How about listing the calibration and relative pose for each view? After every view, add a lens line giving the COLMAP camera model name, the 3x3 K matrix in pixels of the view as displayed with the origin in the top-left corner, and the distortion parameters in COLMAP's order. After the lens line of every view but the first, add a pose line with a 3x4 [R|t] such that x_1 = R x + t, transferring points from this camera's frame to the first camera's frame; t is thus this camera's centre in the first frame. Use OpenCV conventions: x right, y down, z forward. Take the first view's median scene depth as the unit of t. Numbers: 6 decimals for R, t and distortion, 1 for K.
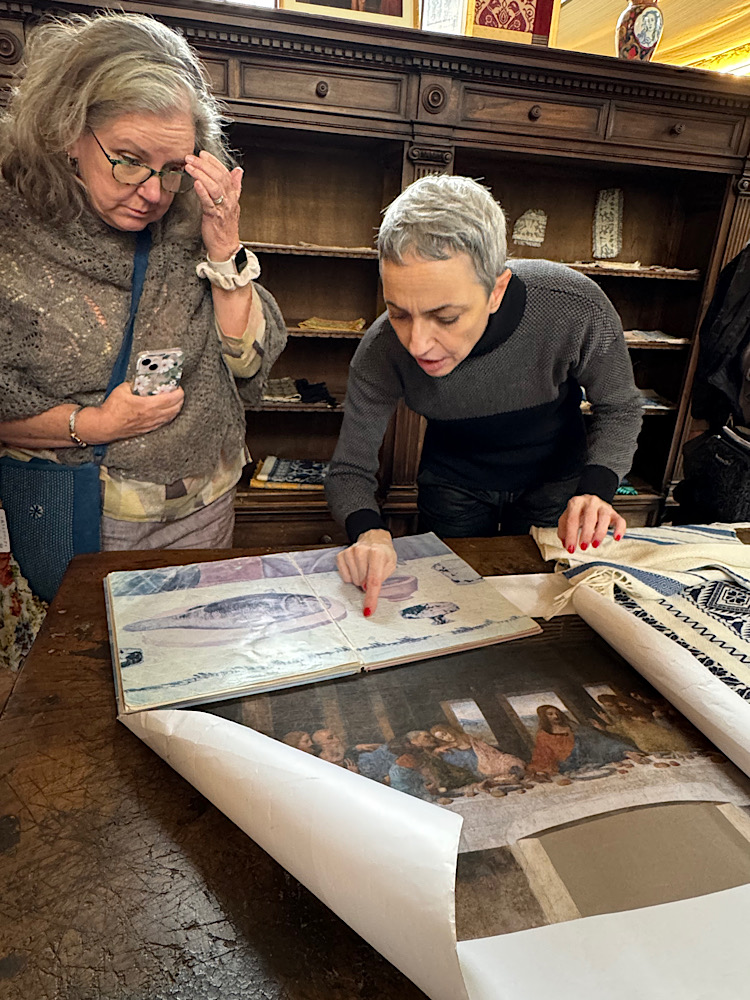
lens RADIAL K [[626.8, 0, 373.1], [0, 626.8, 500.8], [0, 0, 1]] dist [-0.005253, -0.003869]
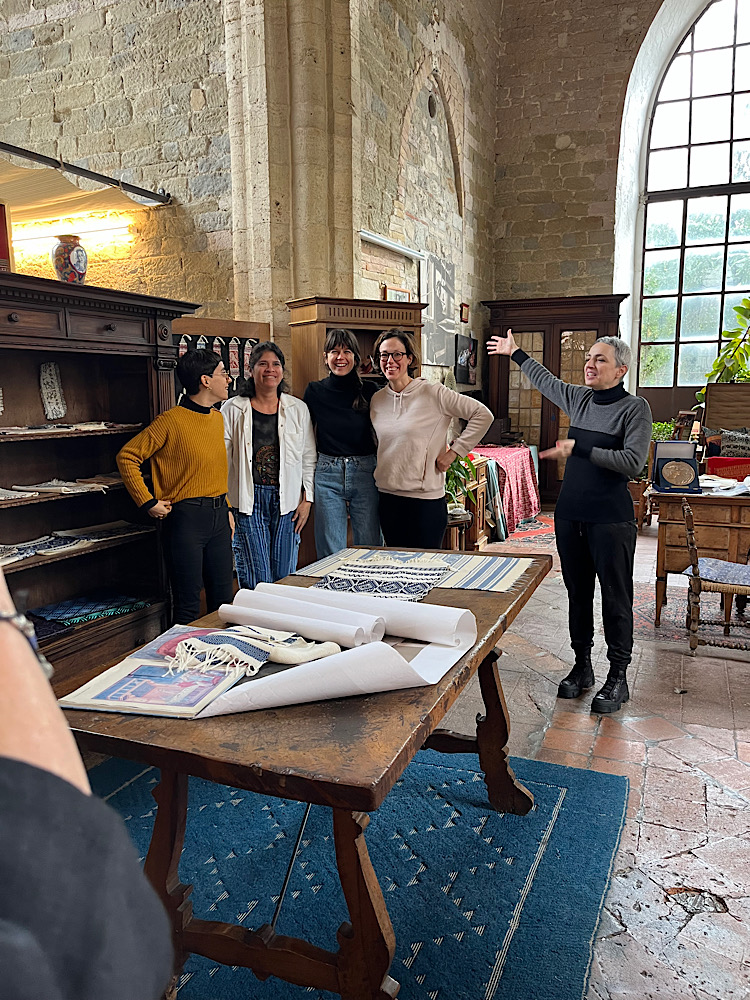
lens RADIAL K [[762.4, 0, 375.0], [0, 762.4, 499.6], [0, 0, 1]] dist [0.002633, 0.001432]
pose [[0.590086, -0.166767, 0.789929, -0.497358], [0.330048, 0.942768, -0.047515, 0.005865], [-0.736795, 0.288752, 0.611355, -0.276401]]
